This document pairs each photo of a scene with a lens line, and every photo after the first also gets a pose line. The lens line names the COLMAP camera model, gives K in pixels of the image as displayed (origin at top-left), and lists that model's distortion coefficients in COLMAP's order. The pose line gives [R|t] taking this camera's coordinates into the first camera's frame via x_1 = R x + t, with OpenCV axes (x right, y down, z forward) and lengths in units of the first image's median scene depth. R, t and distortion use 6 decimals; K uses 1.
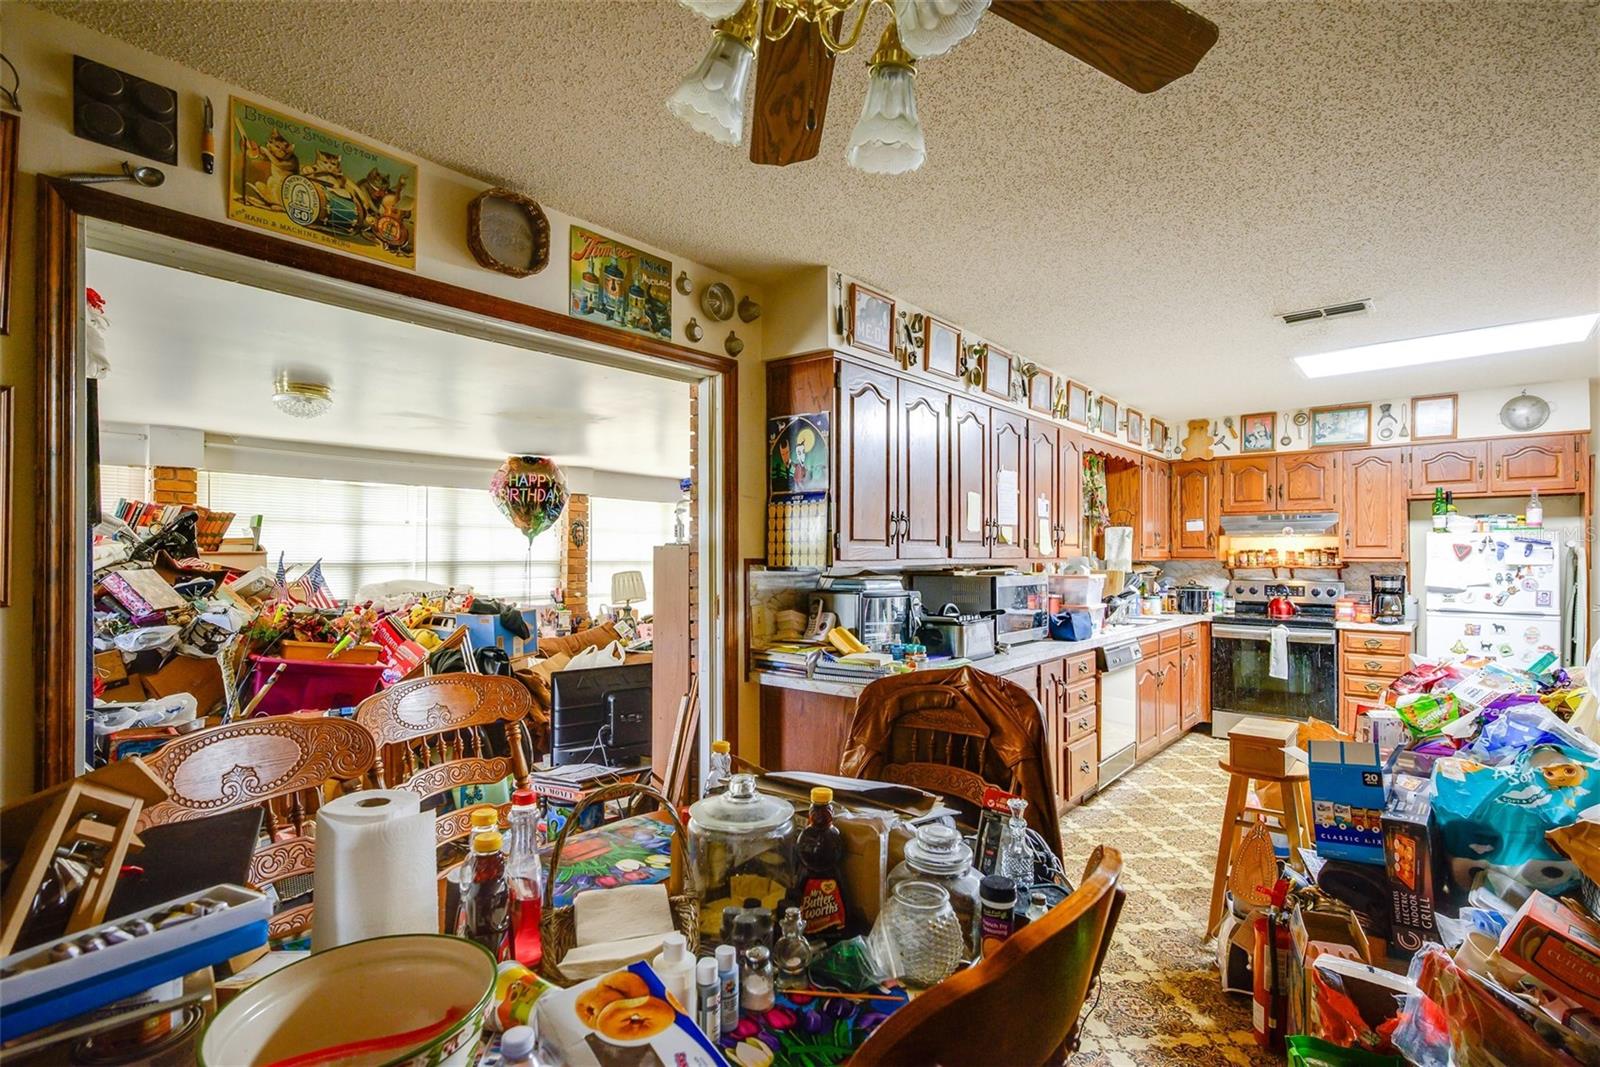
lens RADIAL K [[756.9, 0, 792.2], [0, 756.9, 546.9], [0, 0, 1]] dist [0.000435, 0.000272]
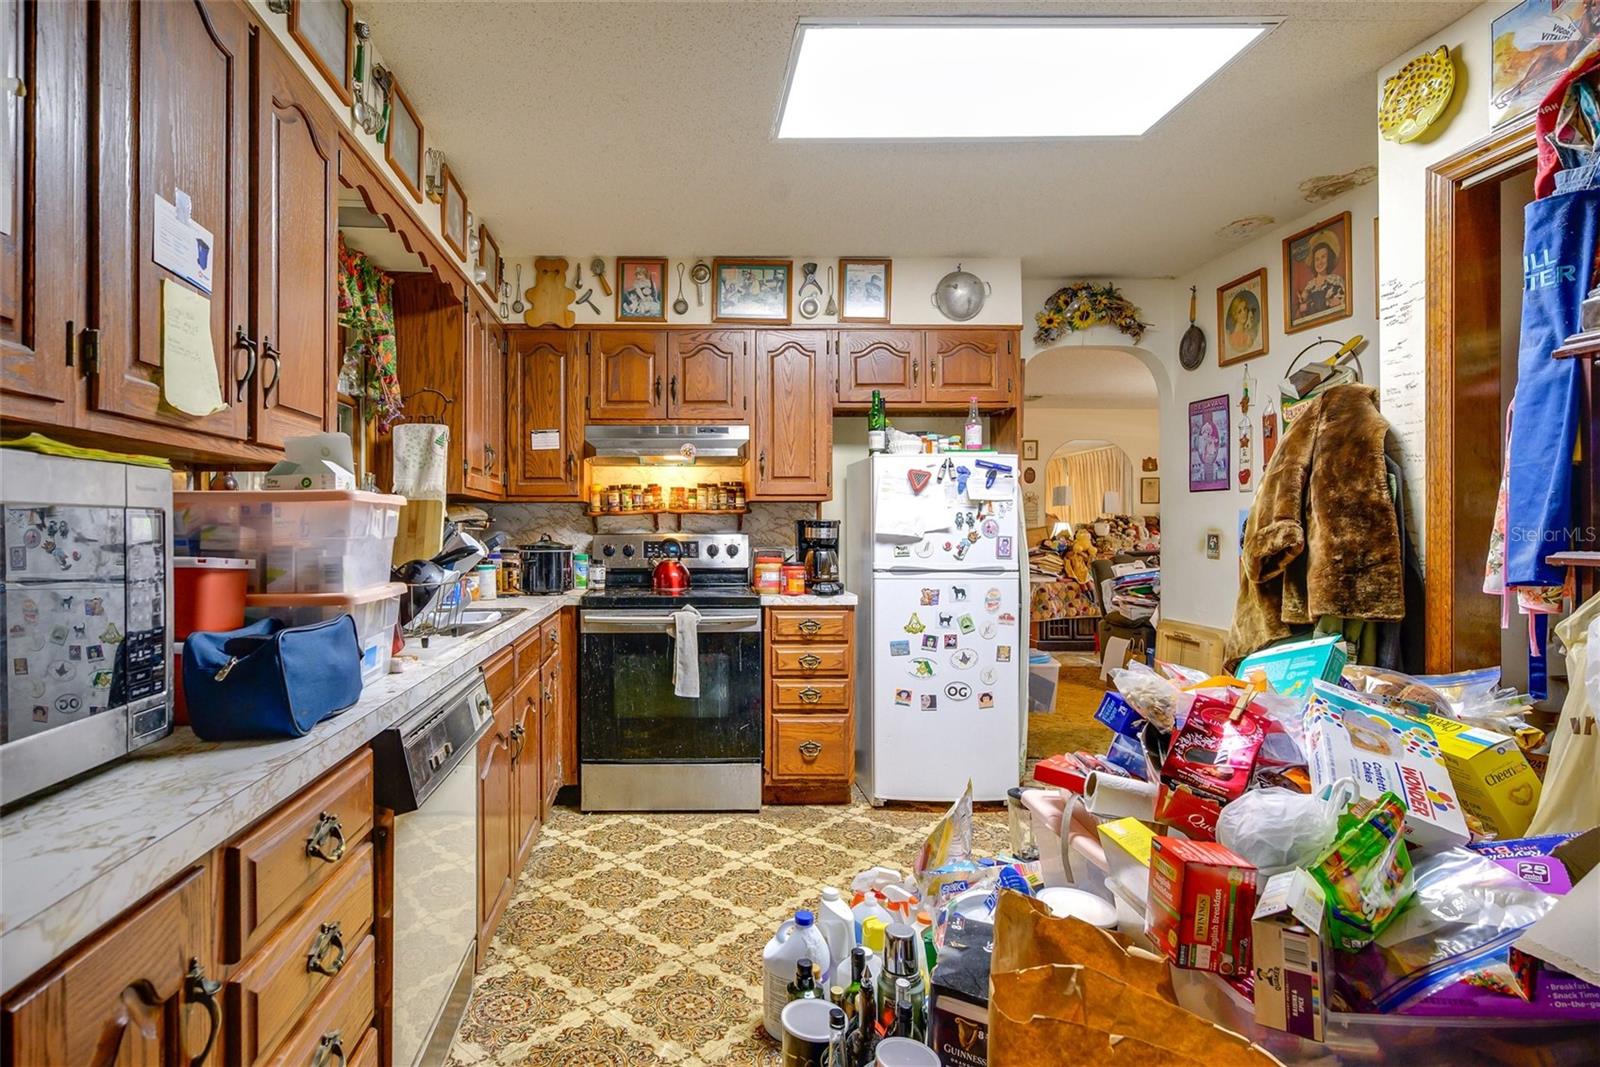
lens RADIAL K [[1050.9, 0, 792.1], [0, 1050.9, 521.2], [0, 0, 1]] dist [-0.006117, 0.000298]
pose [[0.724425, -0.004931, 0.689336, 0.138071], [-0.006117, 0.999889, 0.013582, 0.025433], [-0.689326, -0.014056, 0.724315, 0.344814]]
